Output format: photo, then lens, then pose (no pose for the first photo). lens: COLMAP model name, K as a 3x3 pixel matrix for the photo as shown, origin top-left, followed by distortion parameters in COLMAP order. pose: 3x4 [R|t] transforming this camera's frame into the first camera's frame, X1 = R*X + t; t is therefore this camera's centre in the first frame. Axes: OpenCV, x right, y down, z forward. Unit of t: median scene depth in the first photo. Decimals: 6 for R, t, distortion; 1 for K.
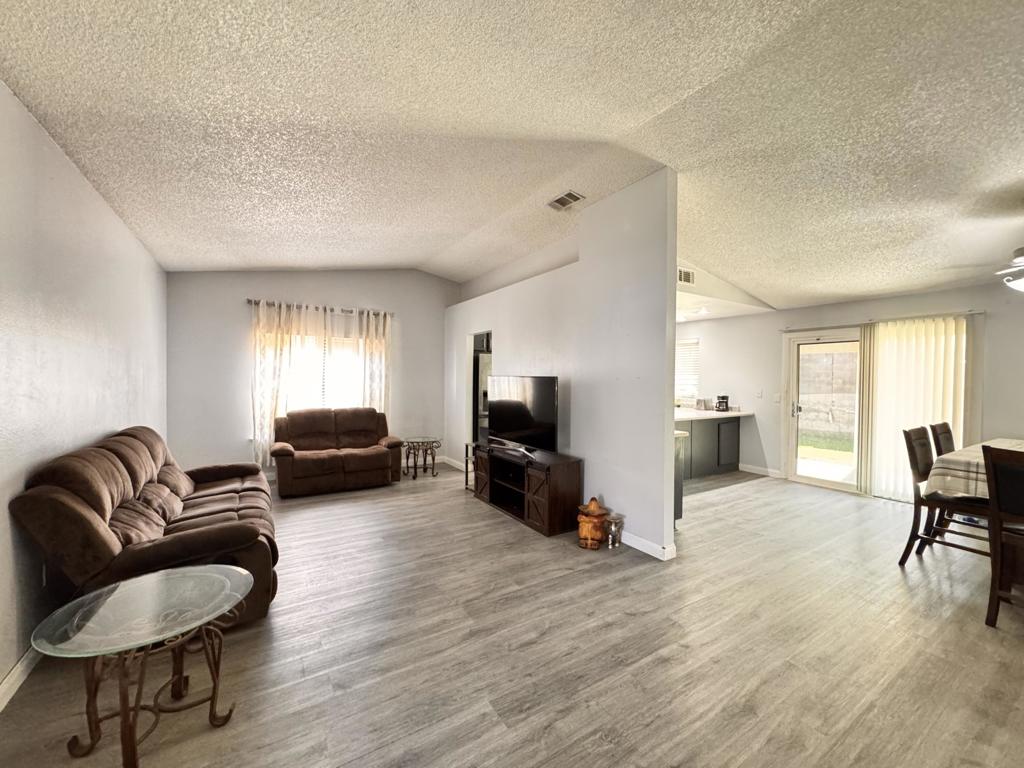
lens RADIAL K [[410.9, 0, 511.6], [0, 410.9, 384.0], [0, 0, 1]] dist [-0.004078, 0.000332]
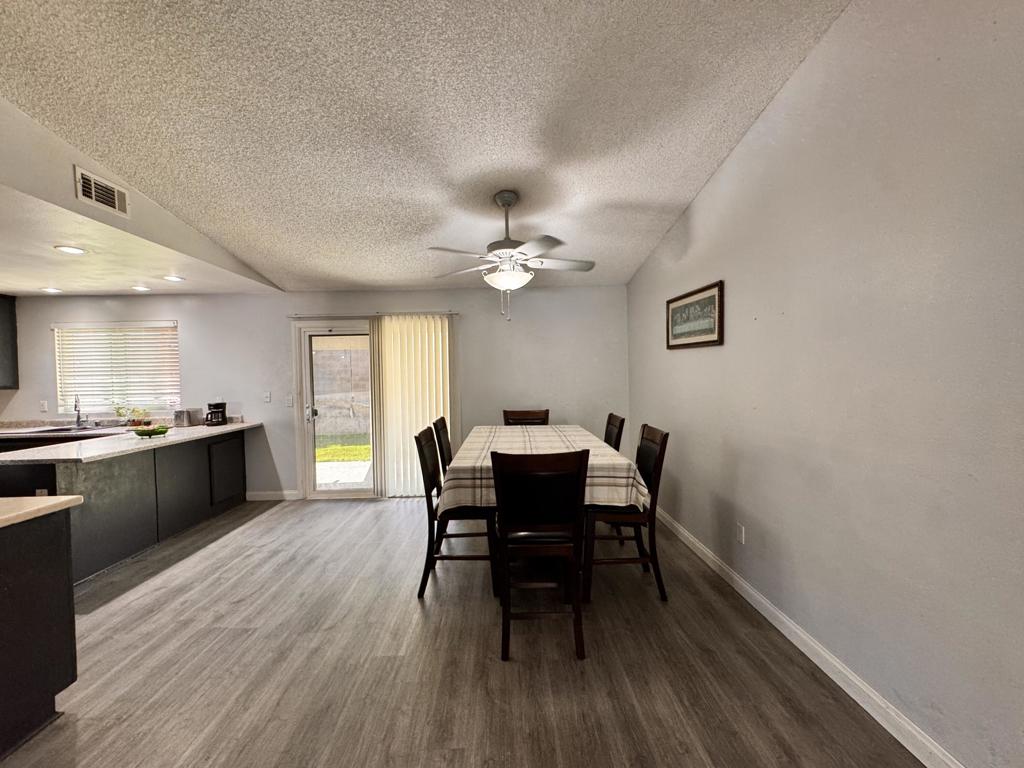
lens RADIAL K [[410.9, 0, 510.7], [0, 410.9, 383.5], [0, 0, 1]] dist [-0.004078, 0.000332]
pose [[0.516997, -0.038377, 0.855127, 0.212025], [0.037549, 0.999050, 0.022134, -0.002603], [-0.855164, 0.020666, 0.517946, 0.242473]]
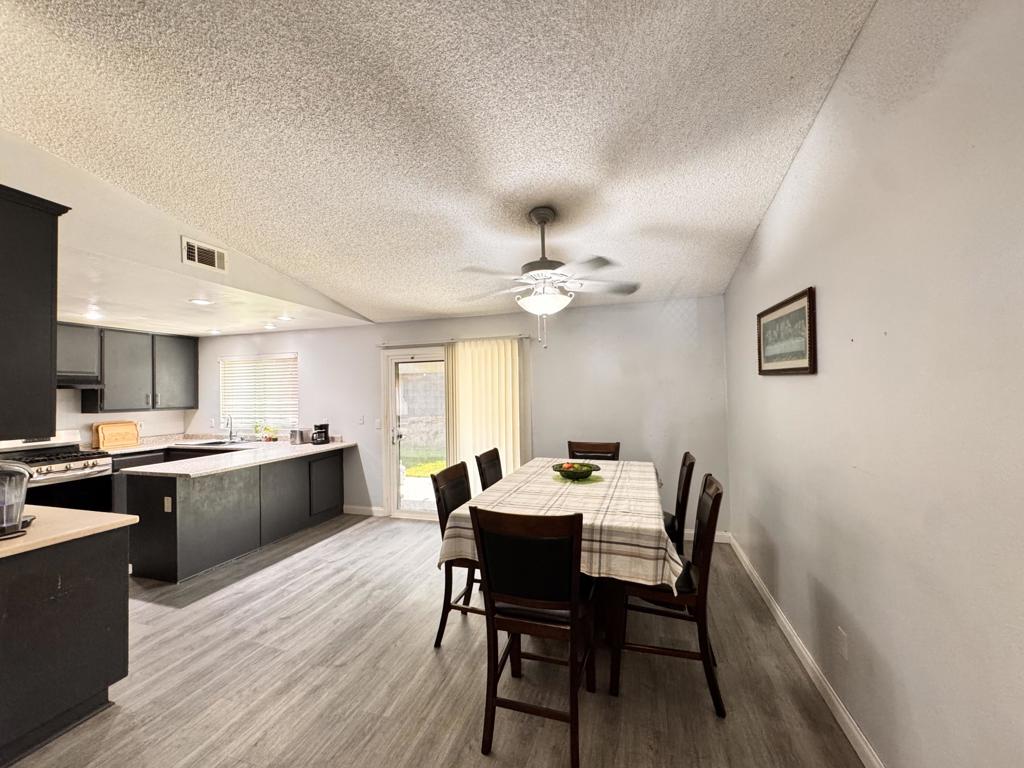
lens RADIAL K [[410.9, 0, 511.0], [0, 410.9, 383.8], [0, 0, 1]] dist [-0.004078, 0.000332]
pose [[0.756790, -0.011023, 0.653565, 0.334142], [0.035758, 0.999059, -0.024556, -0.021832], [-0.652679, 0.041954, 0.756472, 0.177339]]
